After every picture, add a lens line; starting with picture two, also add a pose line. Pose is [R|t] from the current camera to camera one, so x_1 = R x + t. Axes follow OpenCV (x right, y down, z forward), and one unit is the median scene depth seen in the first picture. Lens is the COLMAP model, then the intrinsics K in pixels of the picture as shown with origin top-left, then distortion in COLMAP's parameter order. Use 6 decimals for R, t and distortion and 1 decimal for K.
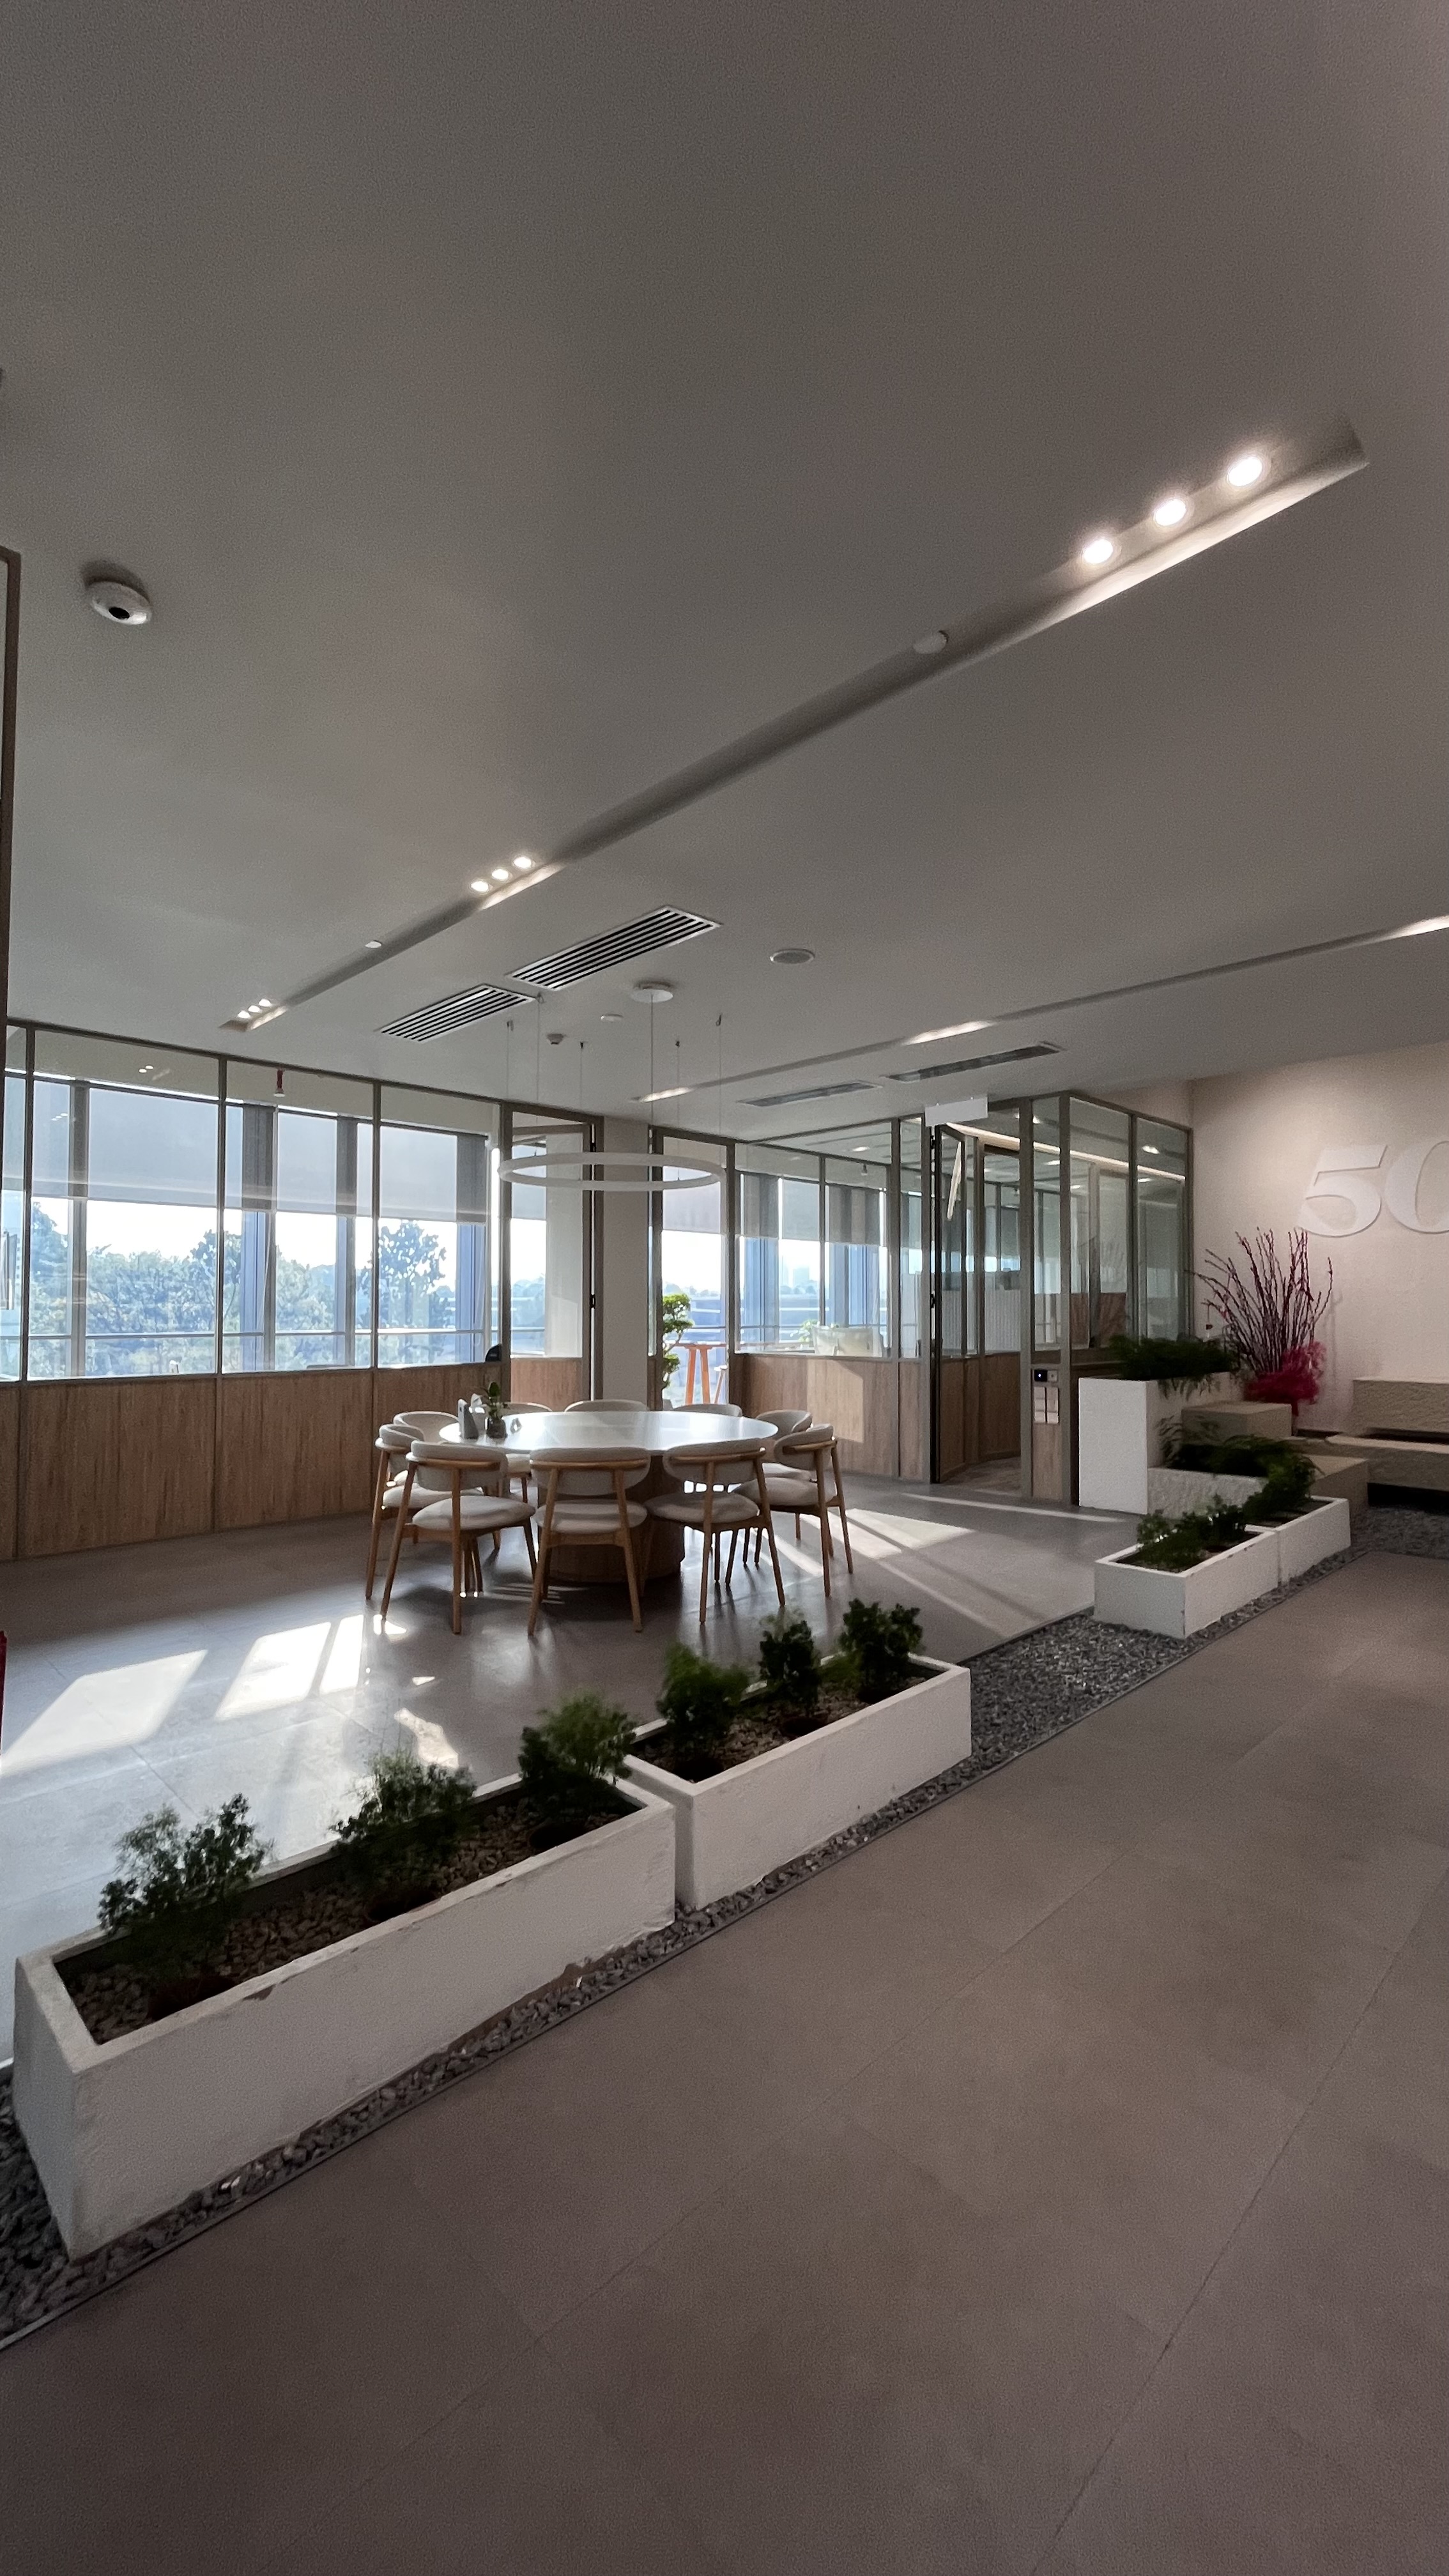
lens RADIAL K [[1032.5, 0, 724.5], [0, 1032.5, 1288.0], [0, 0, 1]] dist [0.000152, 0.000005]
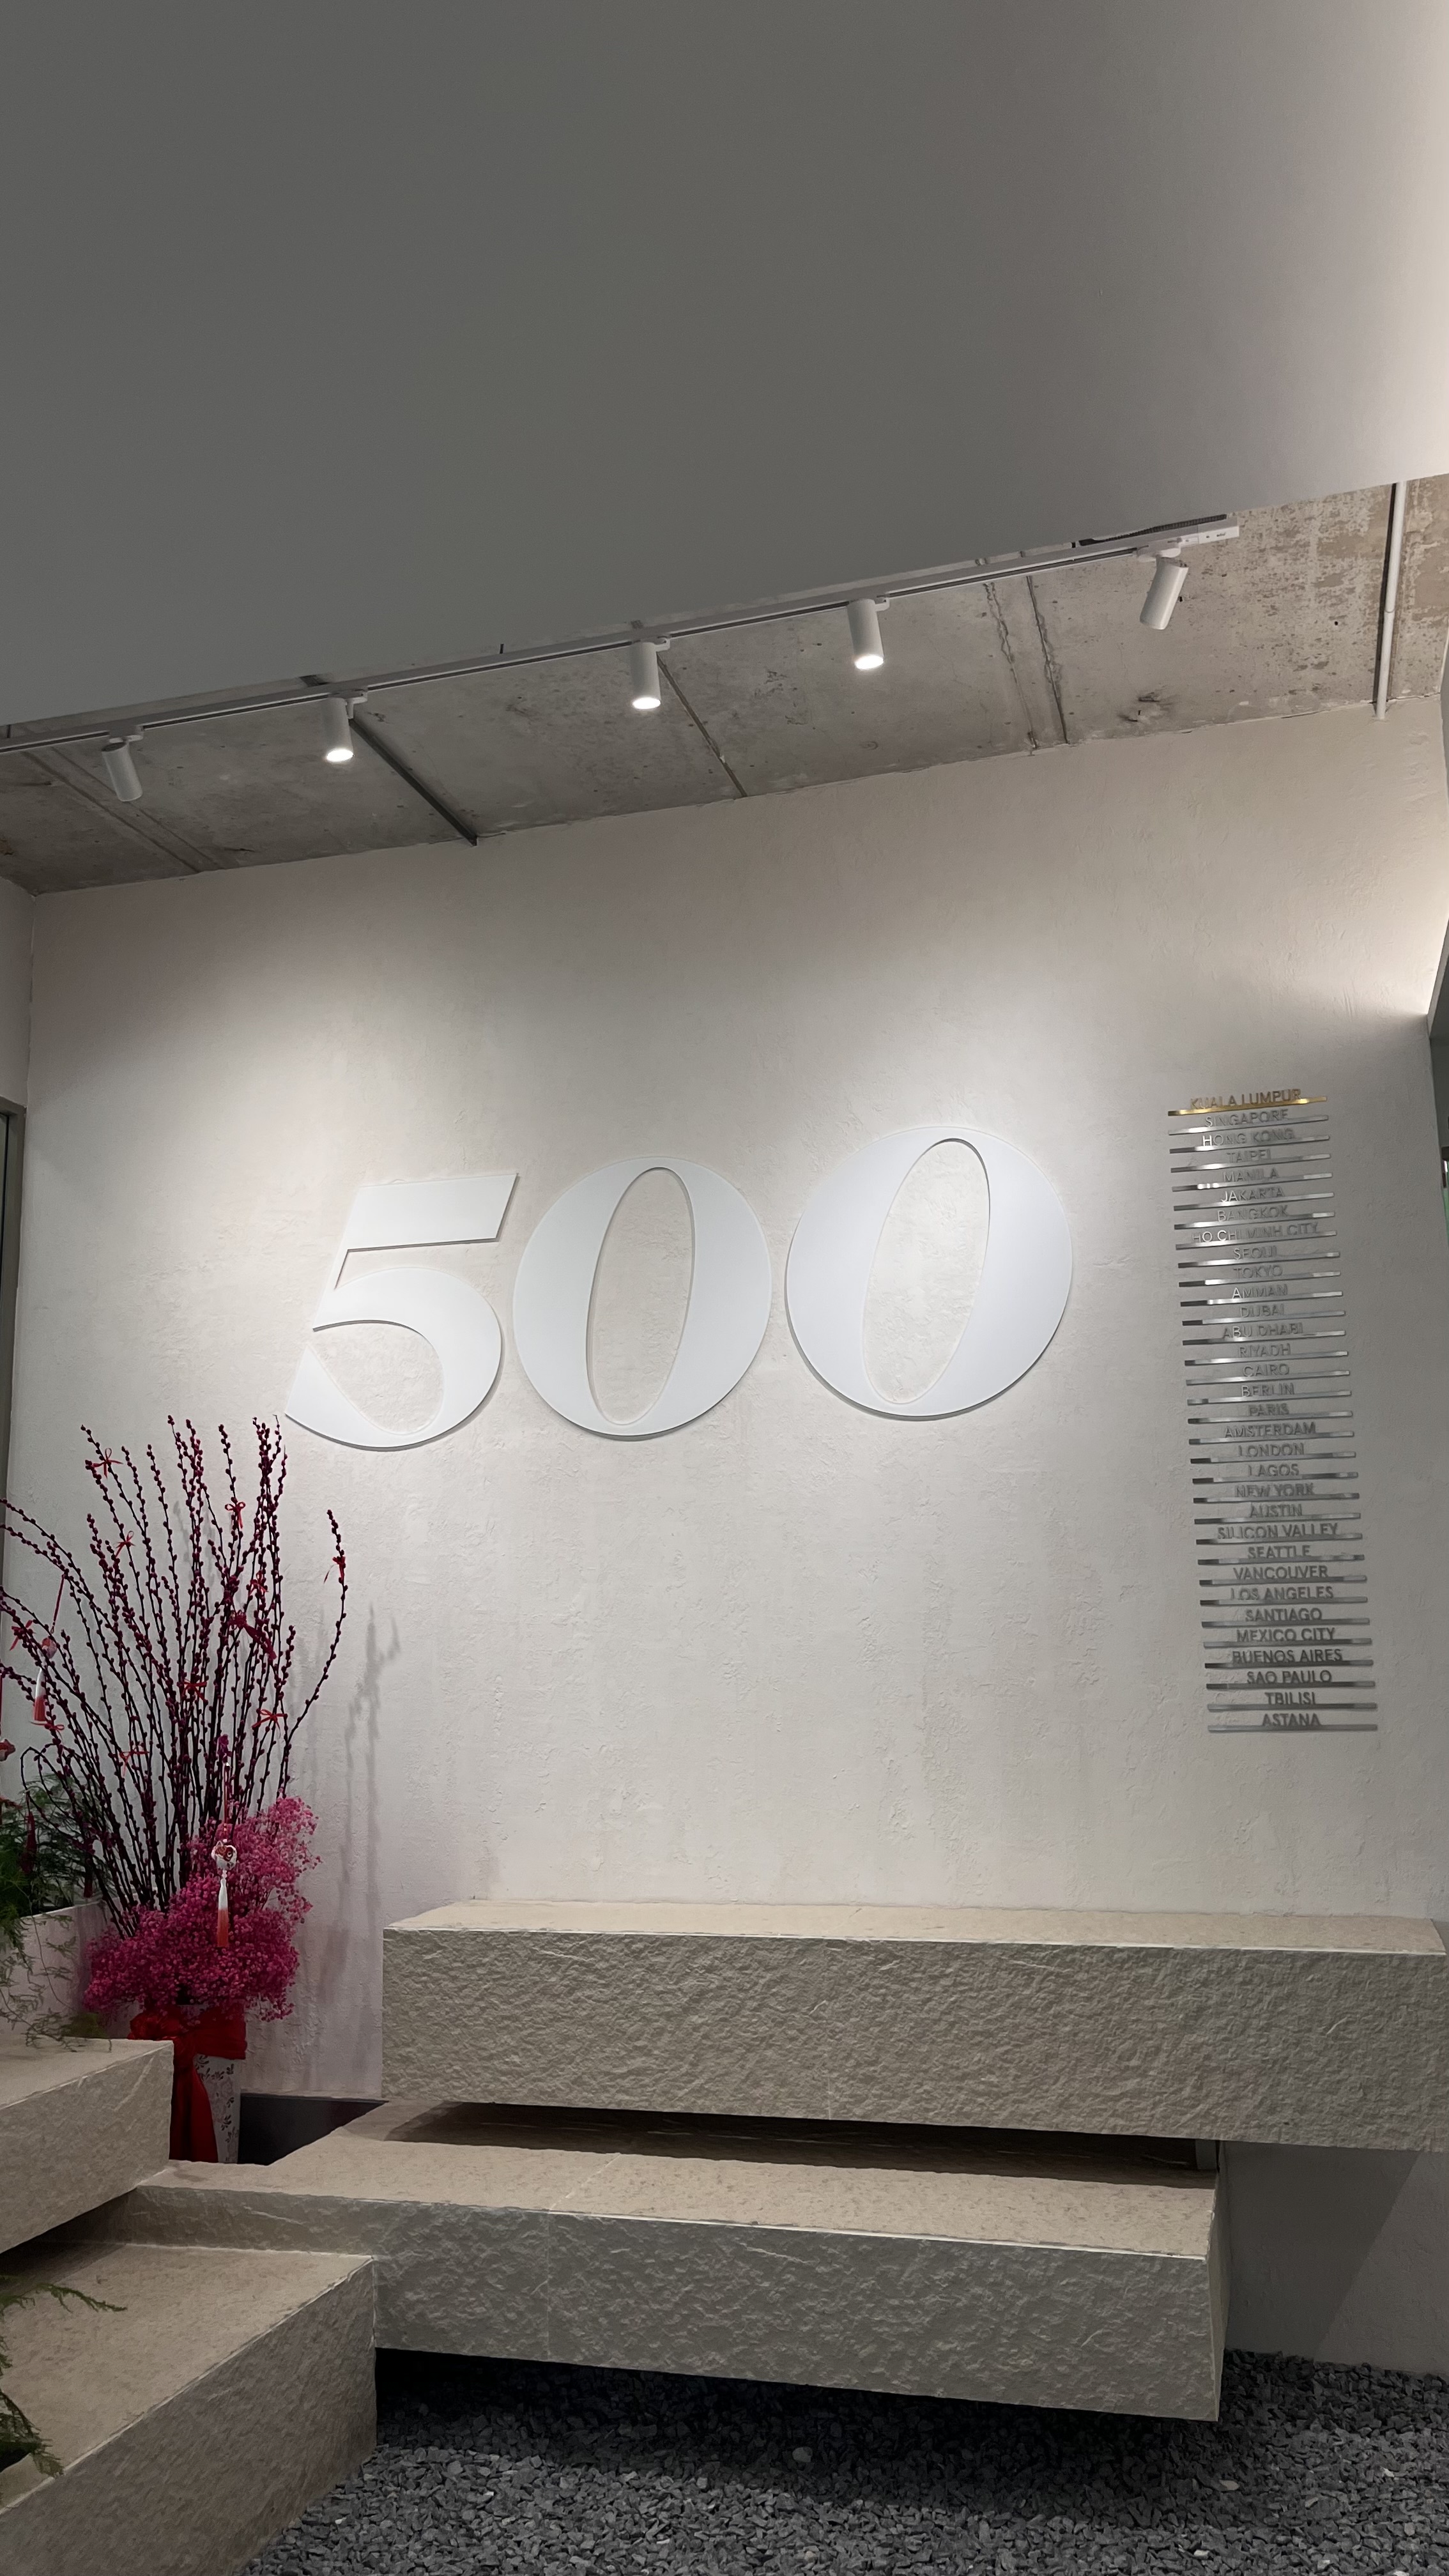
lens RADIAL K [[1887.2, 0, 724.5], [0, 1887.2, 1288.0], [0, 0, 1]] dist [0.001844, 0.000621]
pose [[0.872740, 0.073536, 0.482614, 0.407538], [0.010550, 0.985518, -0.169243, 0.001164], [-0.488071, 0.152797, 0.859325, 0.451237]]
